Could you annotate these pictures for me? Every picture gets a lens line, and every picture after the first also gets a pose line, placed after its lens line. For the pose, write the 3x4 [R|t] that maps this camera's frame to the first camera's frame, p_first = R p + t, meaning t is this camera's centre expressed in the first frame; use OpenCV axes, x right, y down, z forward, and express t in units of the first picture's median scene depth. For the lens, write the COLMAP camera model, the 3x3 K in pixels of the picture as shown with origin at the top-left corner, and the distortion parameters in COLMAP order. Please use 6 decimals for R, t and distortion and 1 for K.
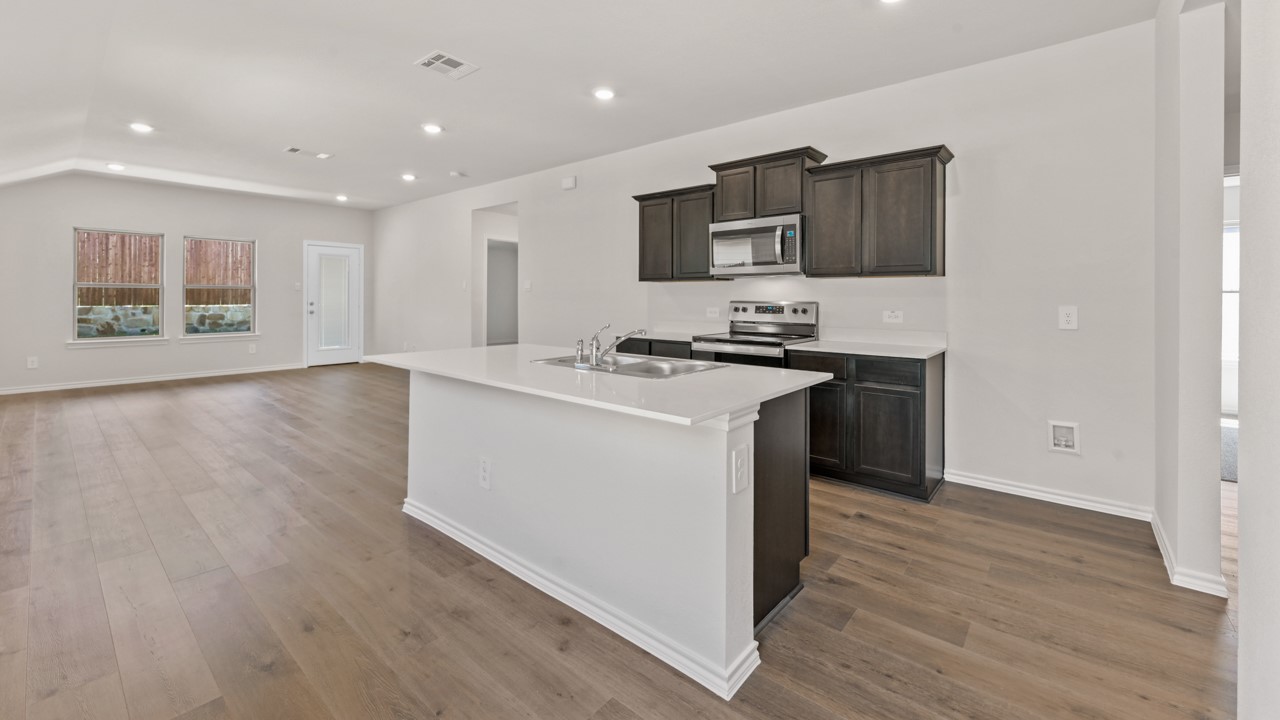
lens RADIAL K [[509.8, 0, 638.0], [0, 509.8, 295.5], [0, 0, 1]] dist [-0.001121, -0.000002]
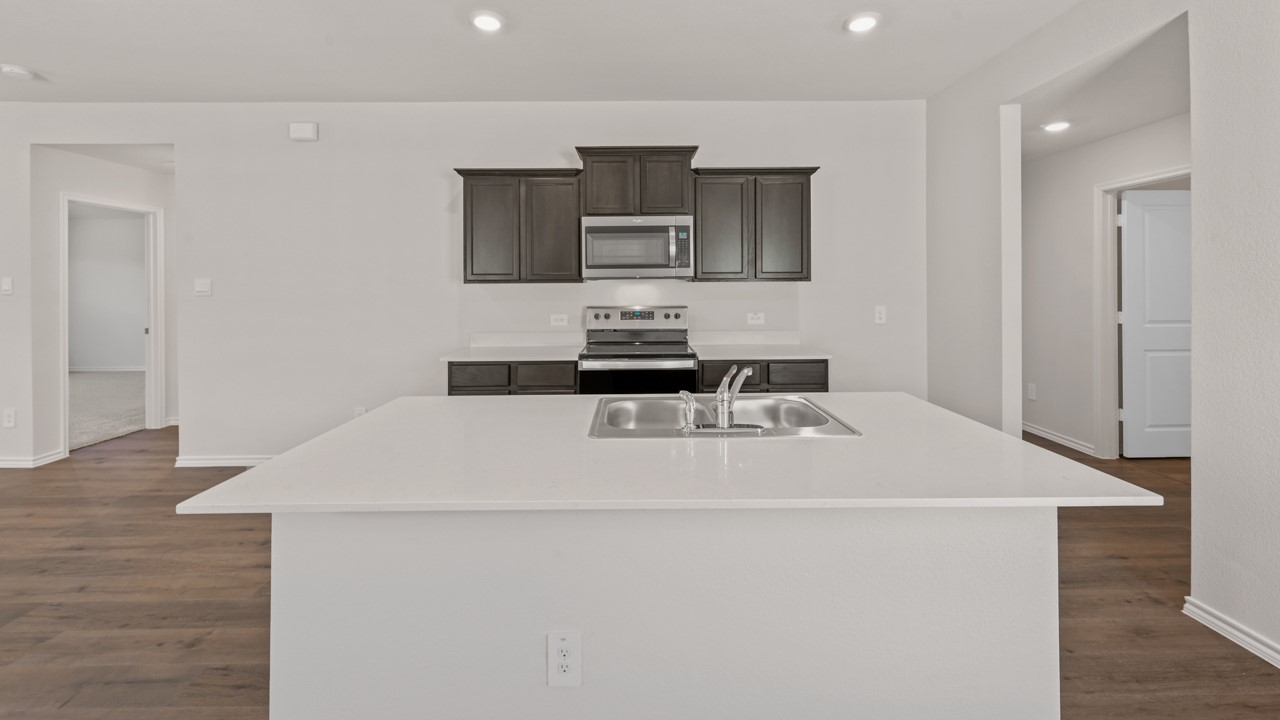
lens RADIAL K [[511.2, 0, 637.7], [0, 511.2, 282.1], [0, 0, 1]] dist [0.000658, 0.000150]
pose [[0.754822, -0.006300, 0.655900, -0.337100], [0.007421, 0.999972, 0.001065, -0.032640], [-0.655888, 0.004064, 0.754847, 0.301906]]
